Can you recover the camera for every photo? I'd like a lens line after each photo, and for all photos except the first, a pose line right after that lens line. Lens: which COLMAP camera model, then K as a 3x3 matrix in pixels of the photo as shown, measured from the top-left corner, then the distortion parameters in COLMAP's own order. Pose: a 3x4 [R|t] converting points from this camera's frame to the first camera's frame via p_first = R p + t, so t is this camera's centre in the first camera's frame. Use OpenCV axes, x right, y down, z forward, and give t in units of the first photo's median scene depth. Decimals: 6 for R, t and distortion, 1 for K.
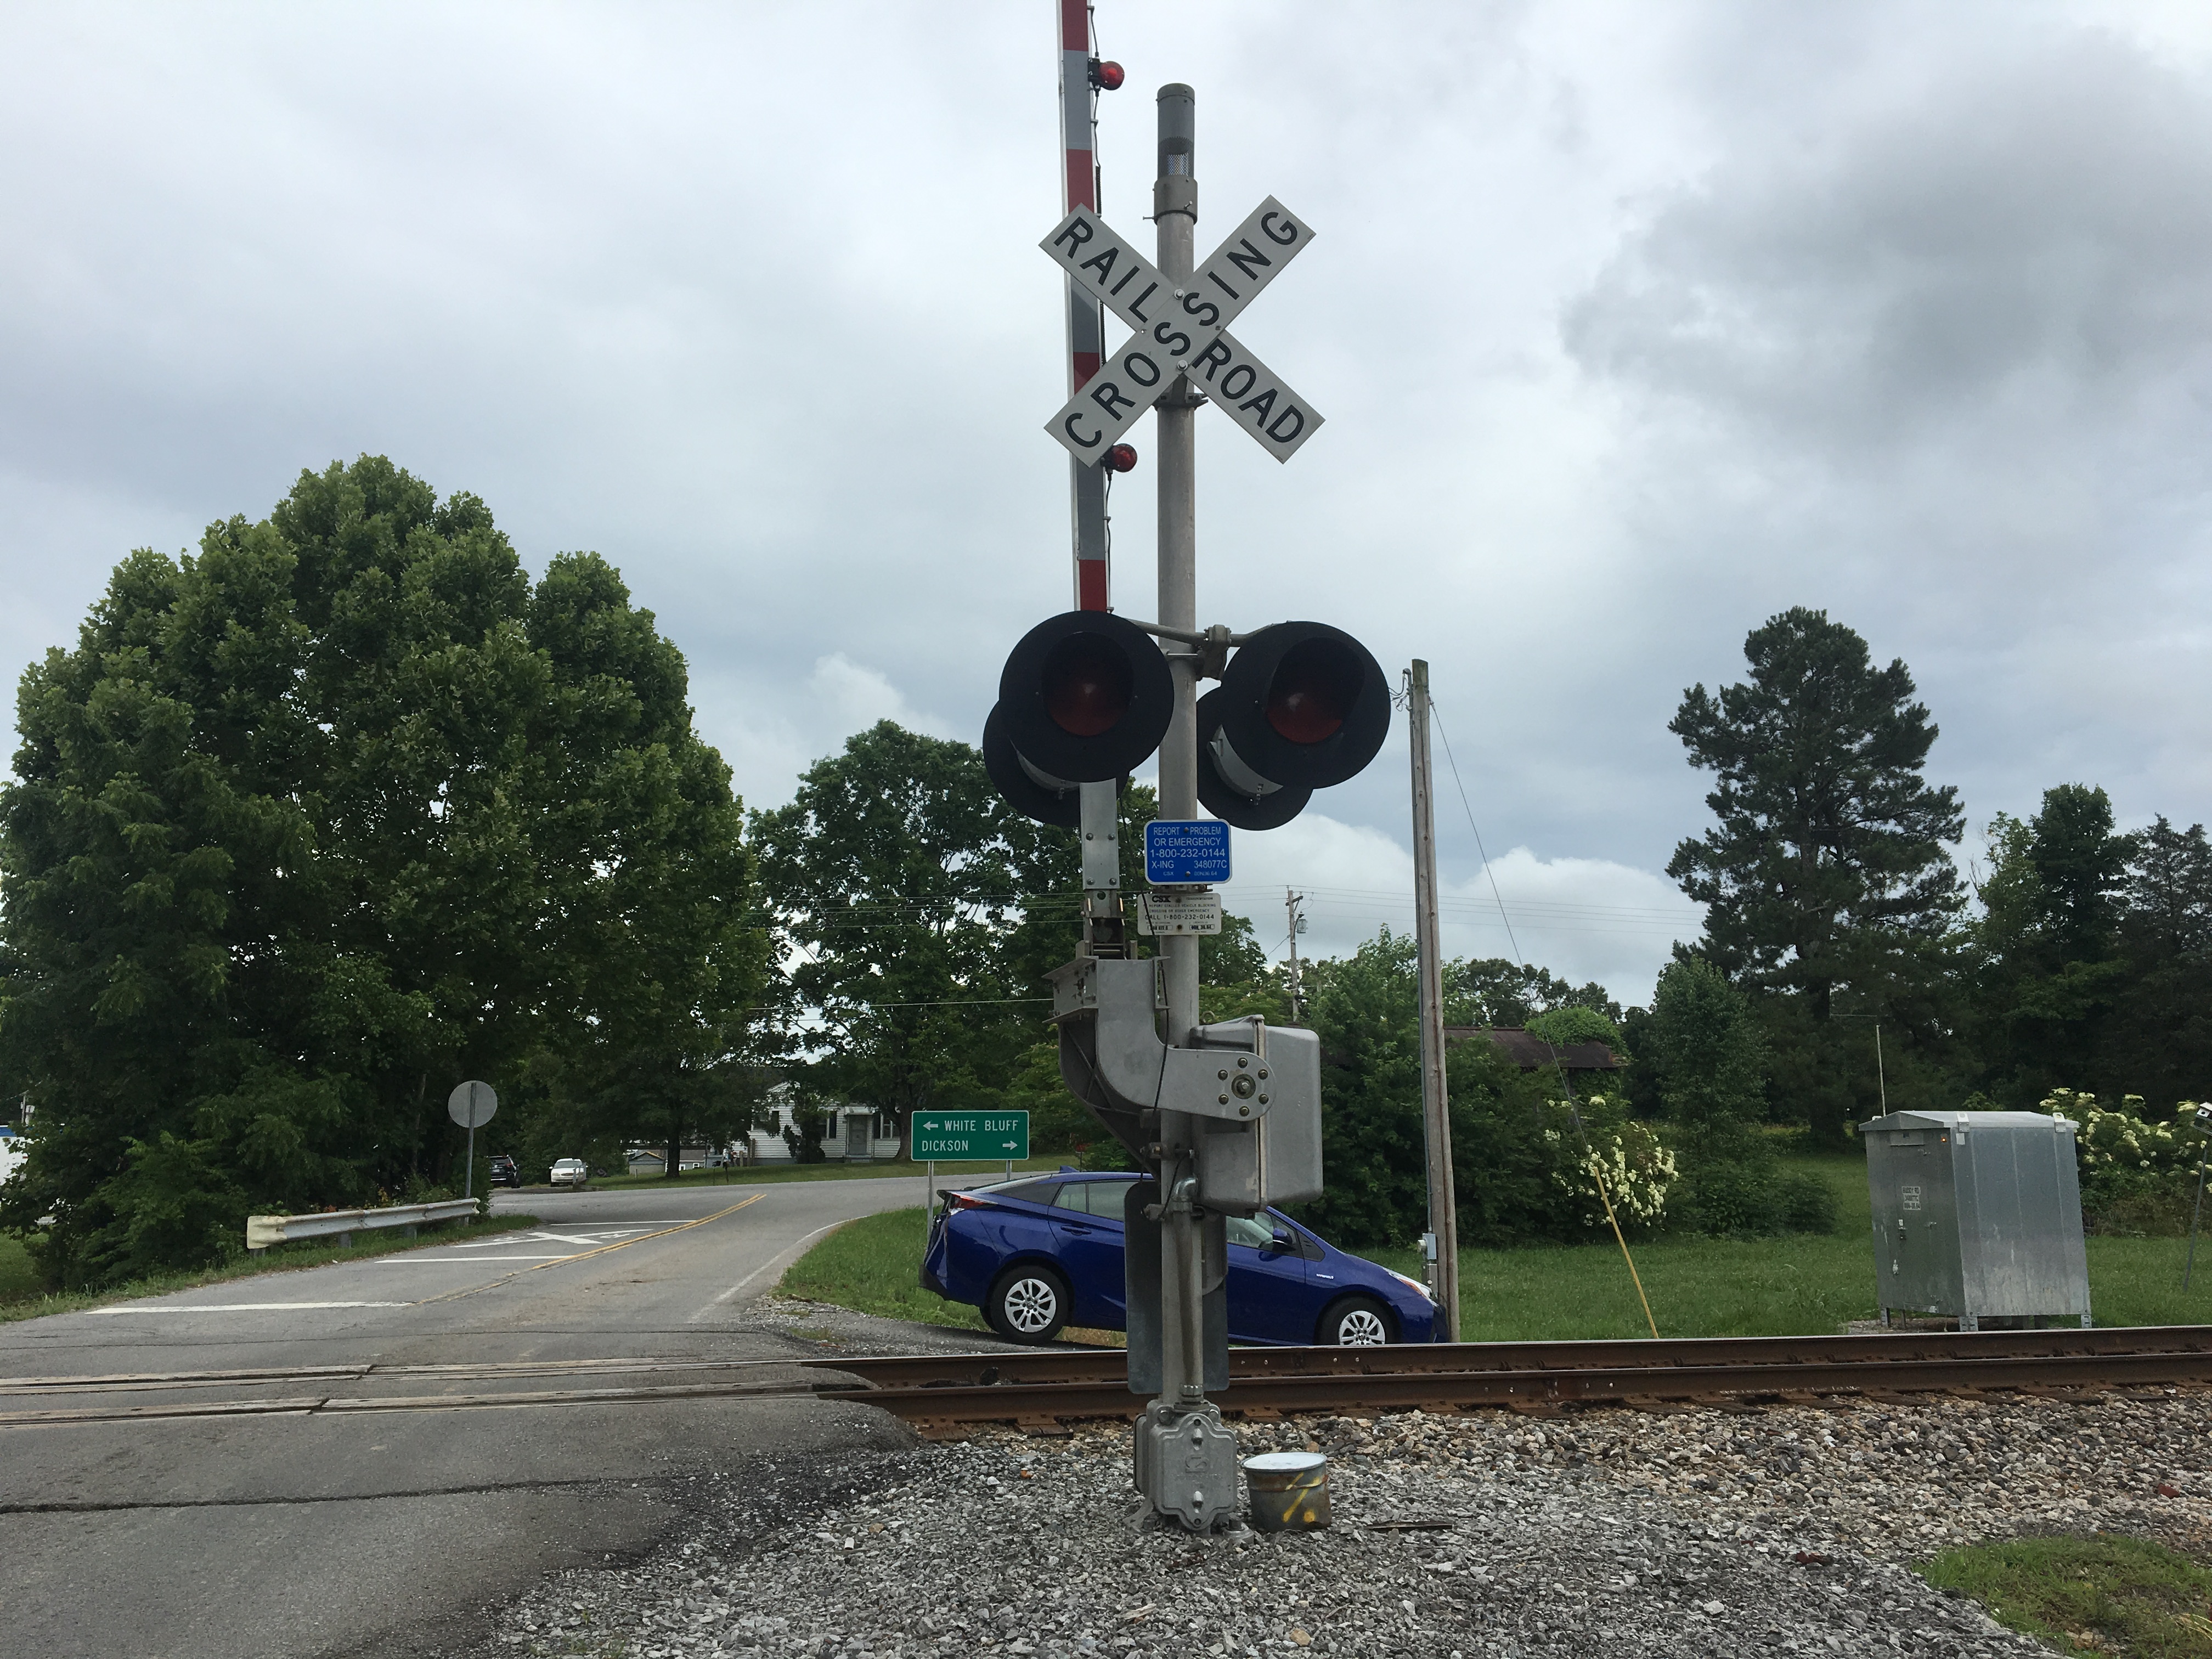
lens RADIAL K [[1850.3, 0, 1109.2], [0, 1850.3, 768.6], [0, 0, 1]] dist [0.085614, -0.181794]
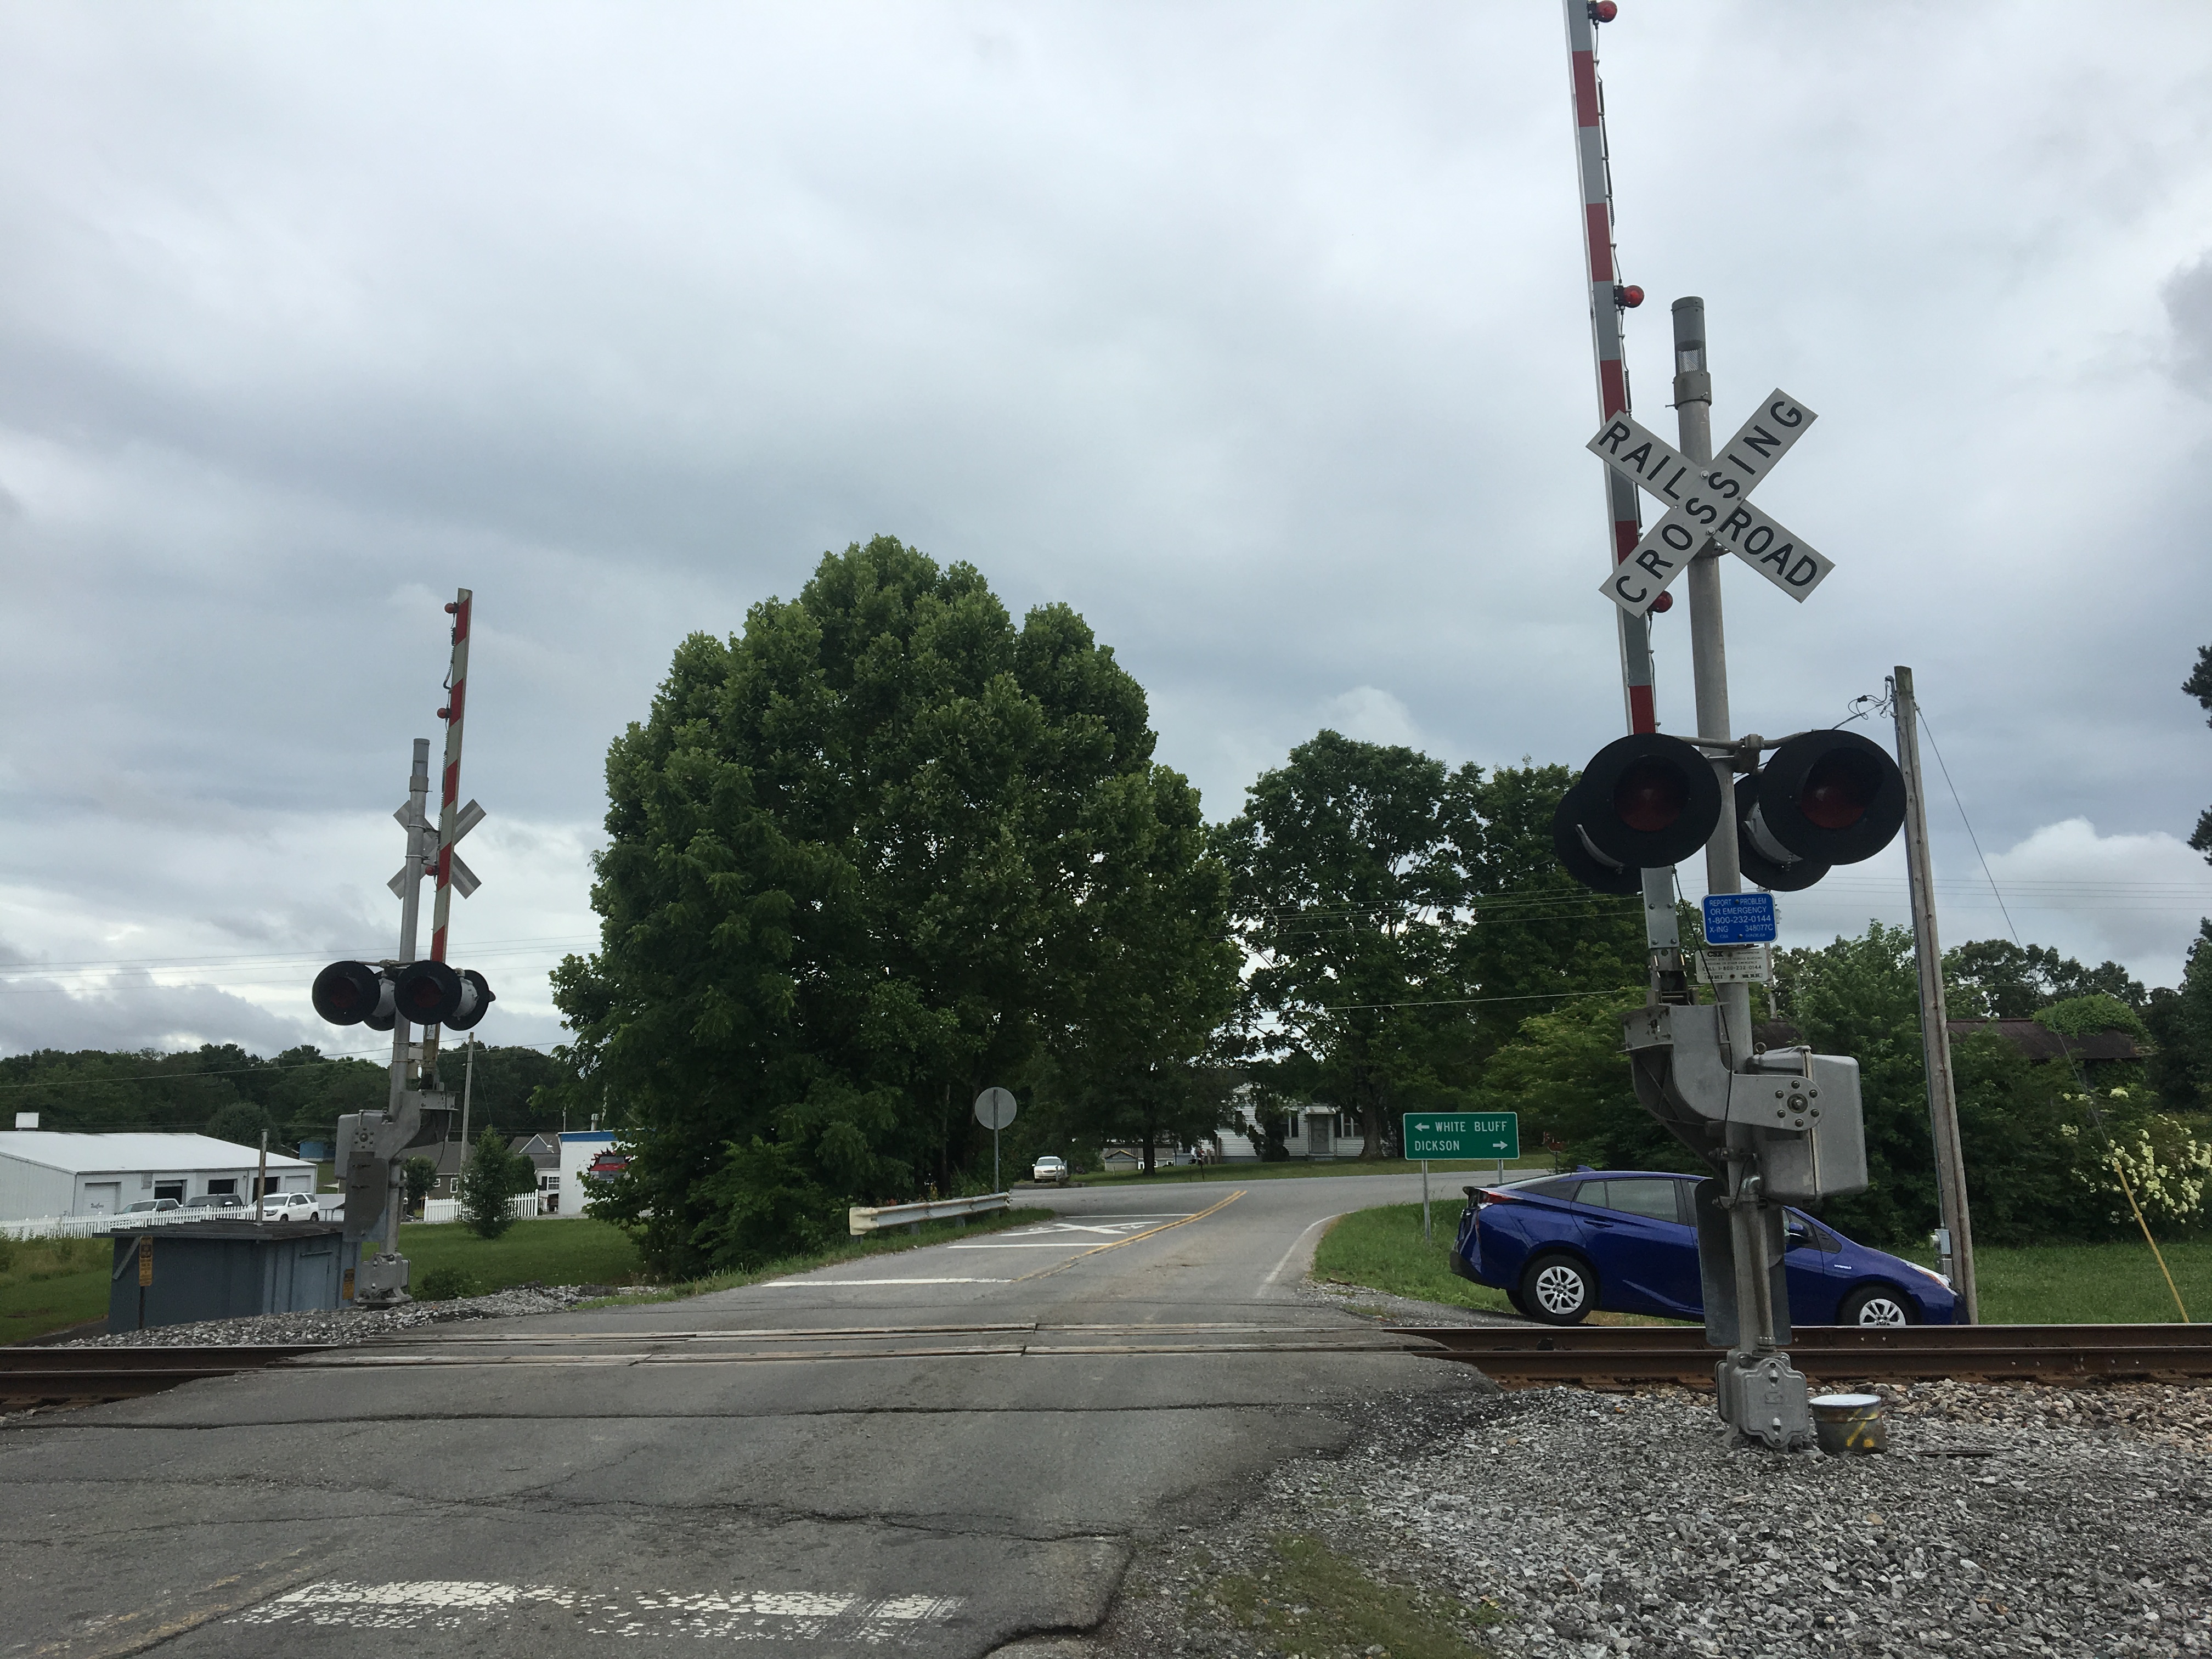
lens RADIAL K [[1882.6, 0, 1045.1], [0, 1882.6, 785.6], [0, 0, 1]] dist [0.032641, -0.067846]
pose [[0.966074, -0.054034, -0.252551, -0.051638], [0.057194, 0.998350, 0.005183, -0.048491], [0.251855, -0.019452, 0.967570, -0.222325]]
